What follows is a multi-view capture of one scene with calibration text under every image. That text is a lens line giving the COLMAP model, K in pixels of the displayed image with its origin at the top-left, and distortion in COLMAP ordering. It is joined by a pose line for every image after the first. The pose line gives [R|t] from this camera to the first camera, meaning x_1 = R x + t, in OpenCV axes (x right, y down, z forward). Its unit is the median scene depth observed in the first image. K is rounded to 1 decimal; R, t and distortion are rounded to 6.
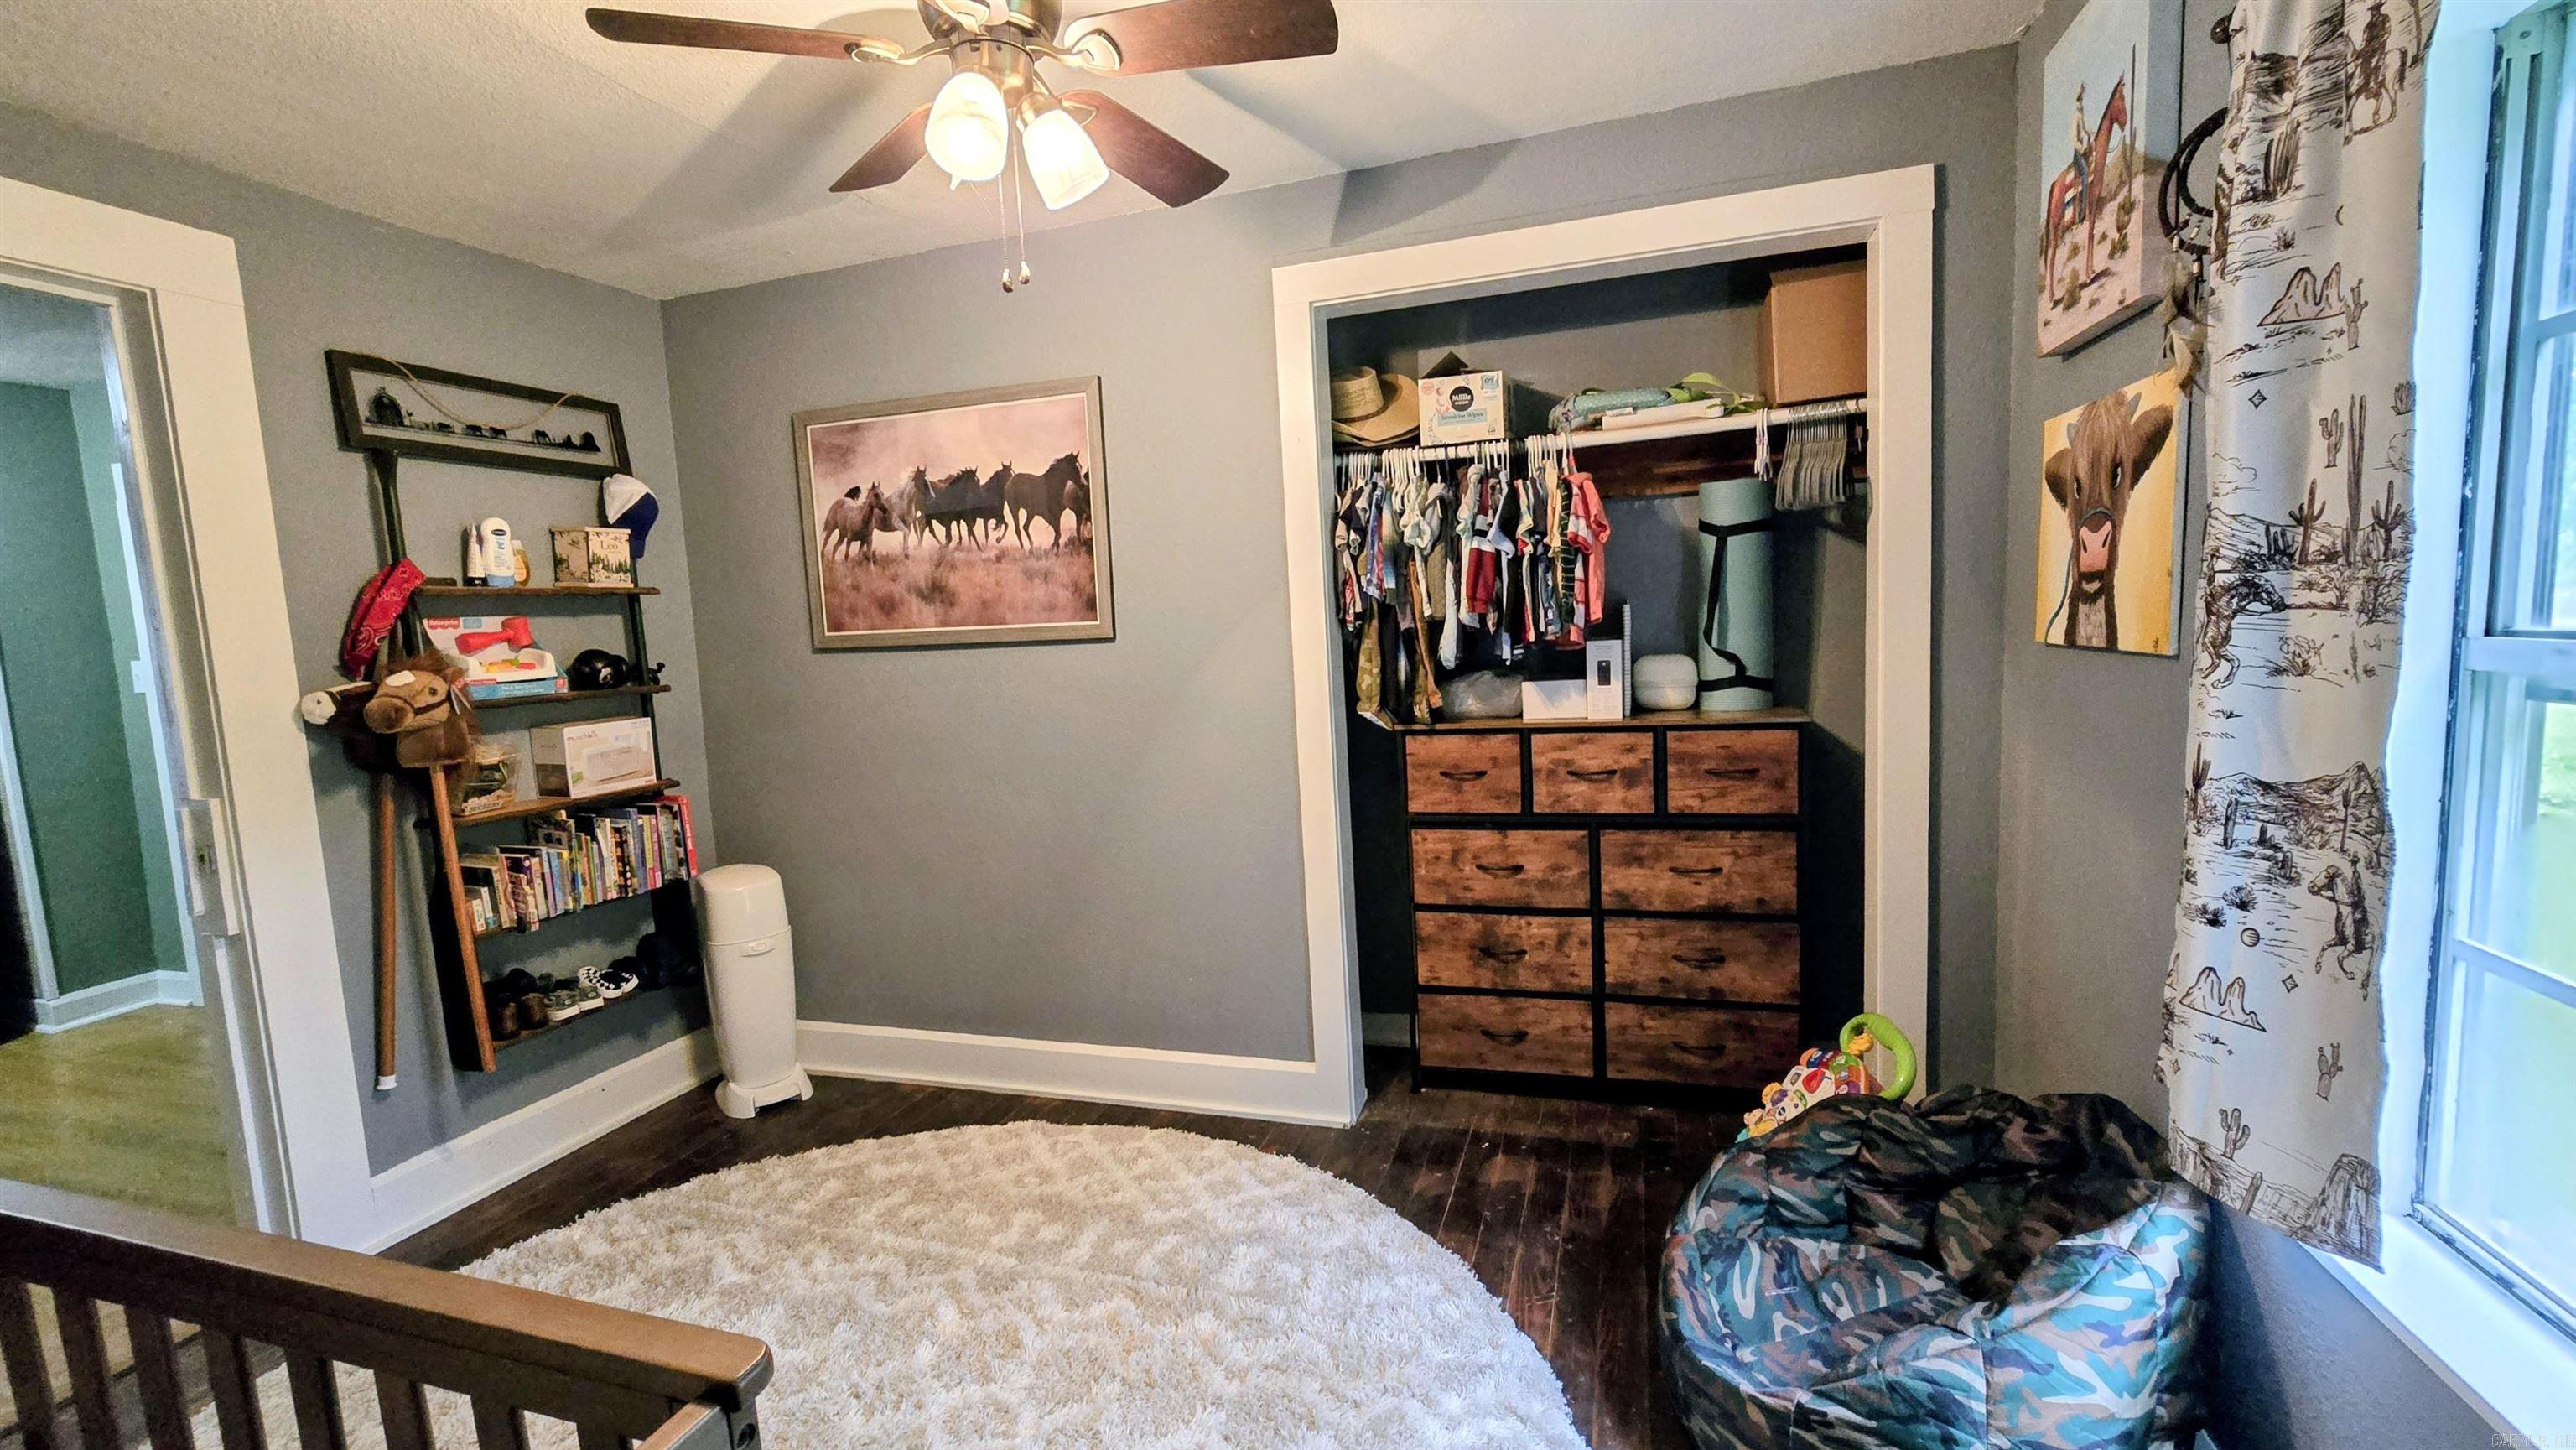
lens RADIAL K [[1073.2, 0, 1293.5], [0, 1073.2, 734.9], [0, 0, 1]] dist [0.002115, 0.000389]
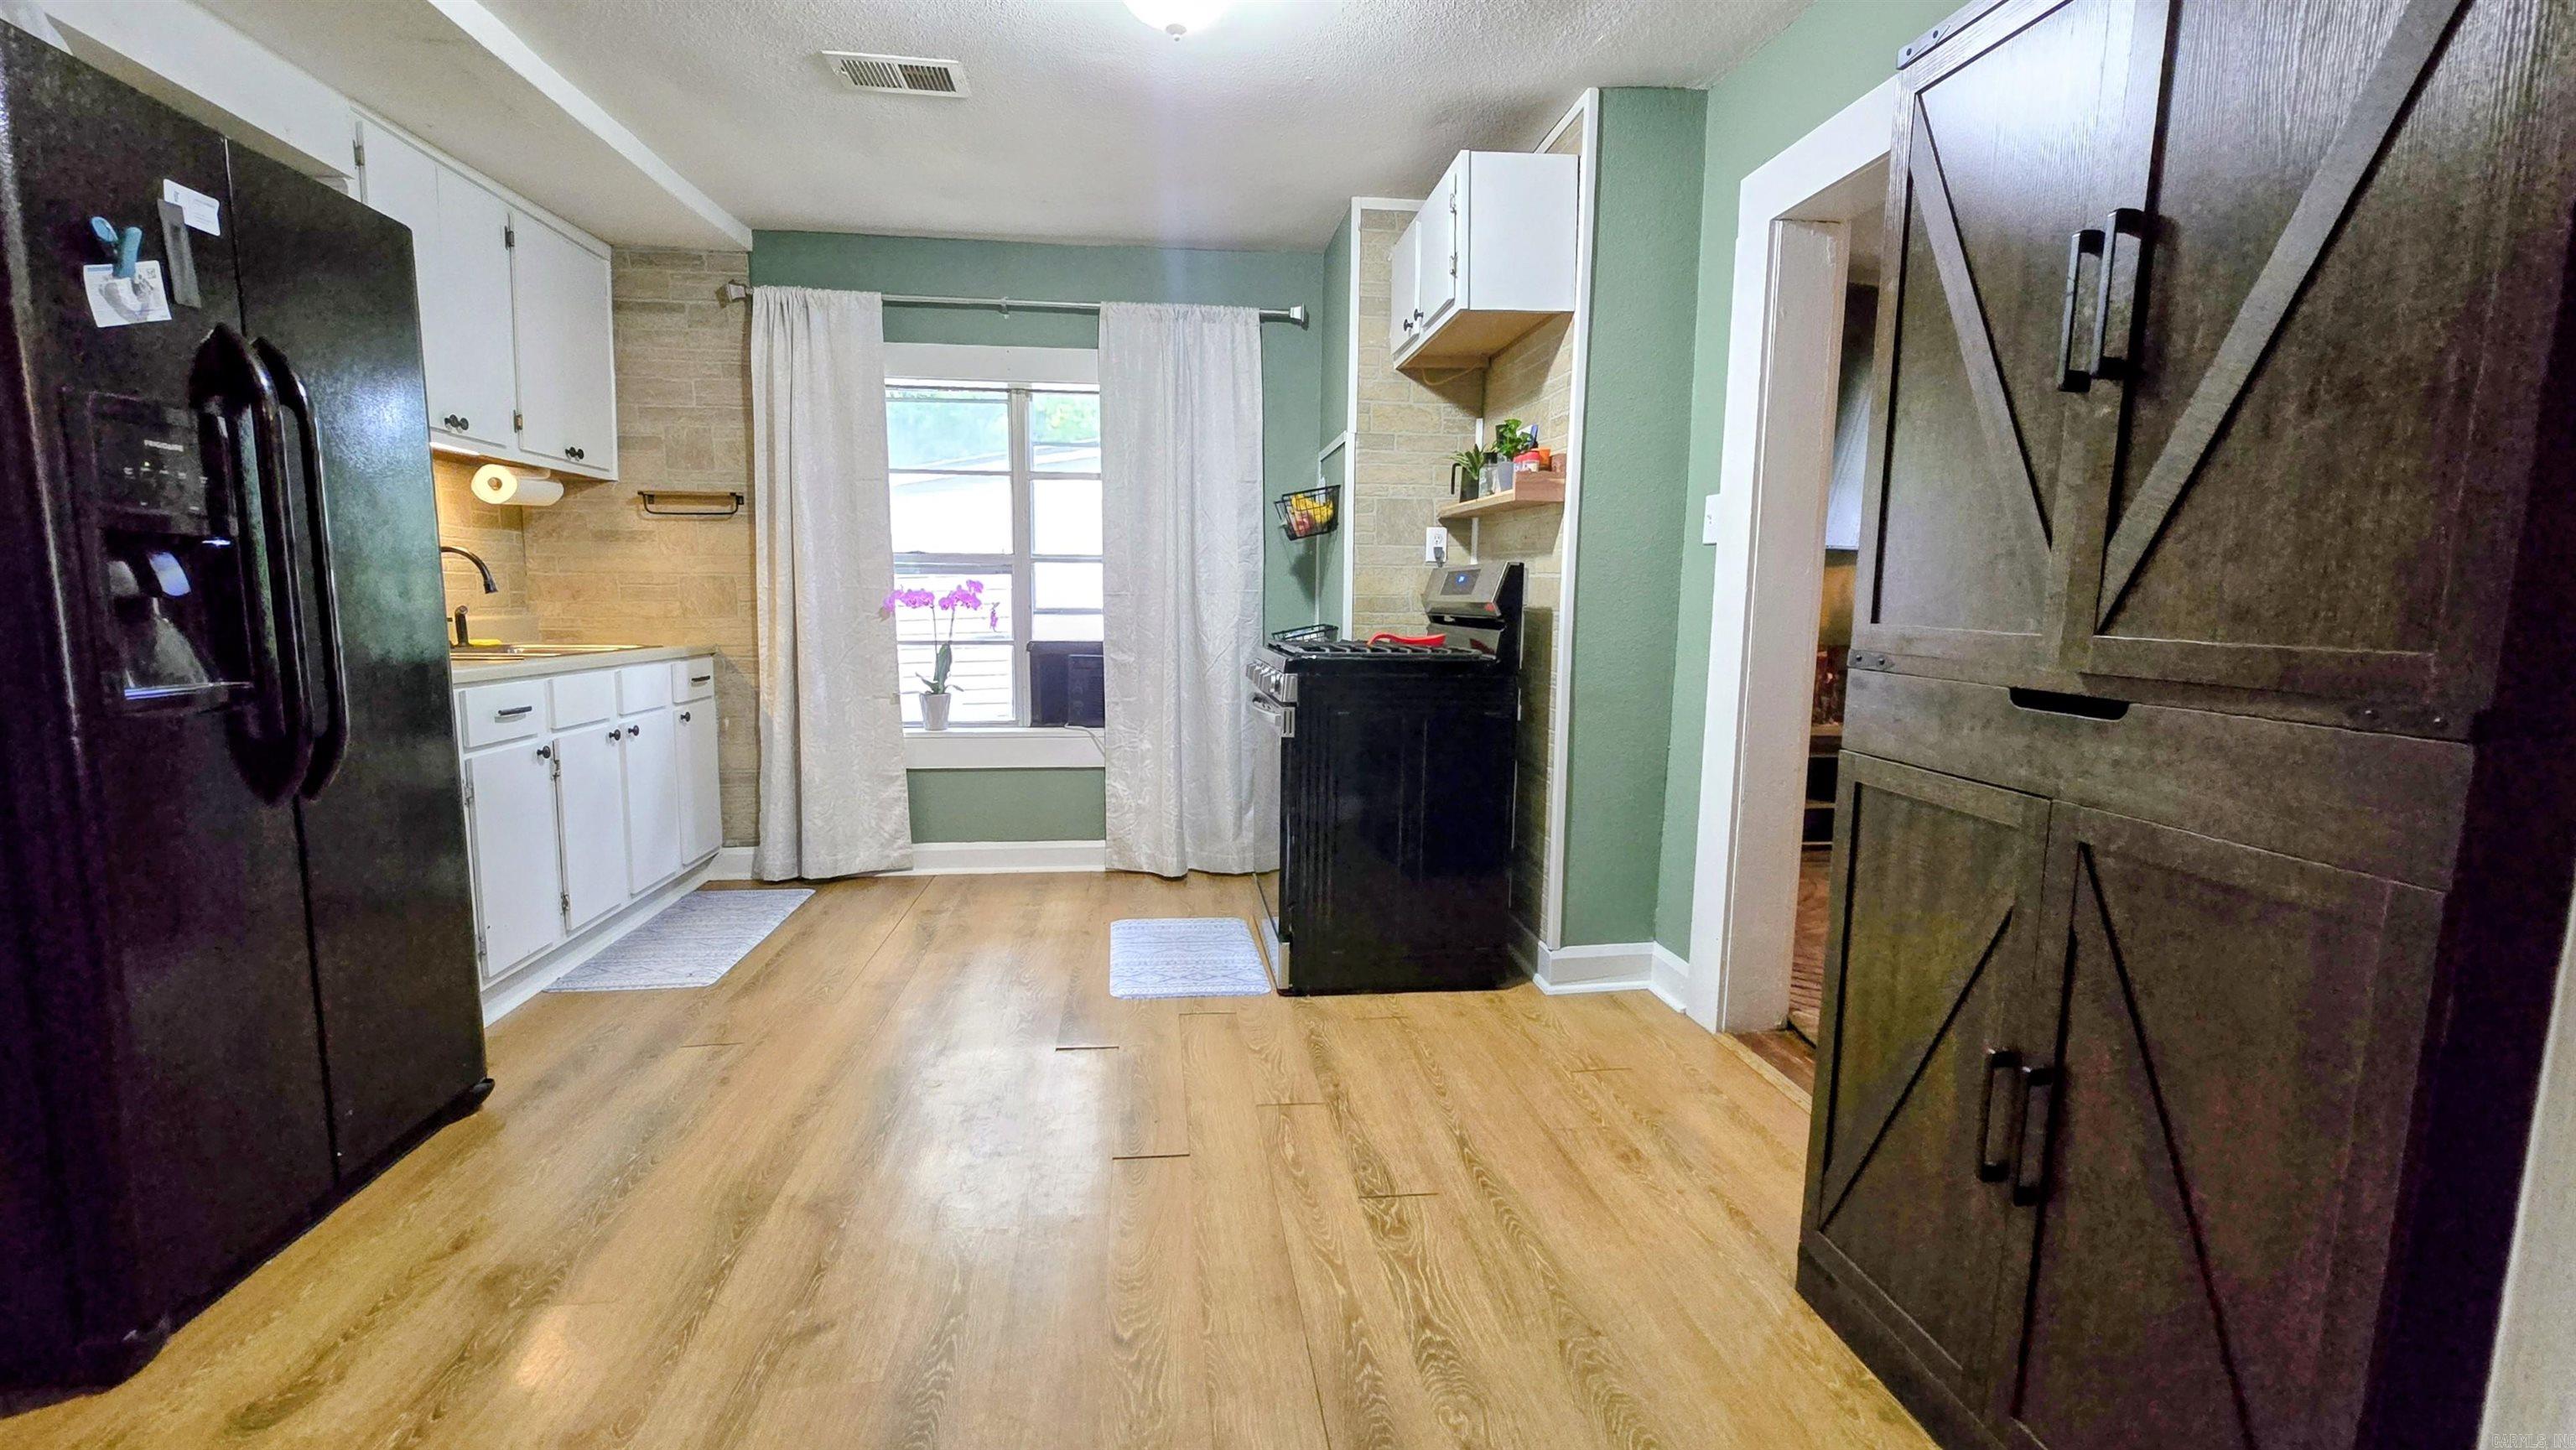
lens RADIAL K [[1086.6, 0, 1272.7], [0, 1086.6, 729.8], [0, 0, 1]] dist [-0.000442, 0.000037]
pose [[0.416693, 0.160096, -0.894838, -0.840226], [-0.126363, 0.985014, 0.117387, 0.045382], [0.900222, 0.064160, 0.430679, 0.706465]]
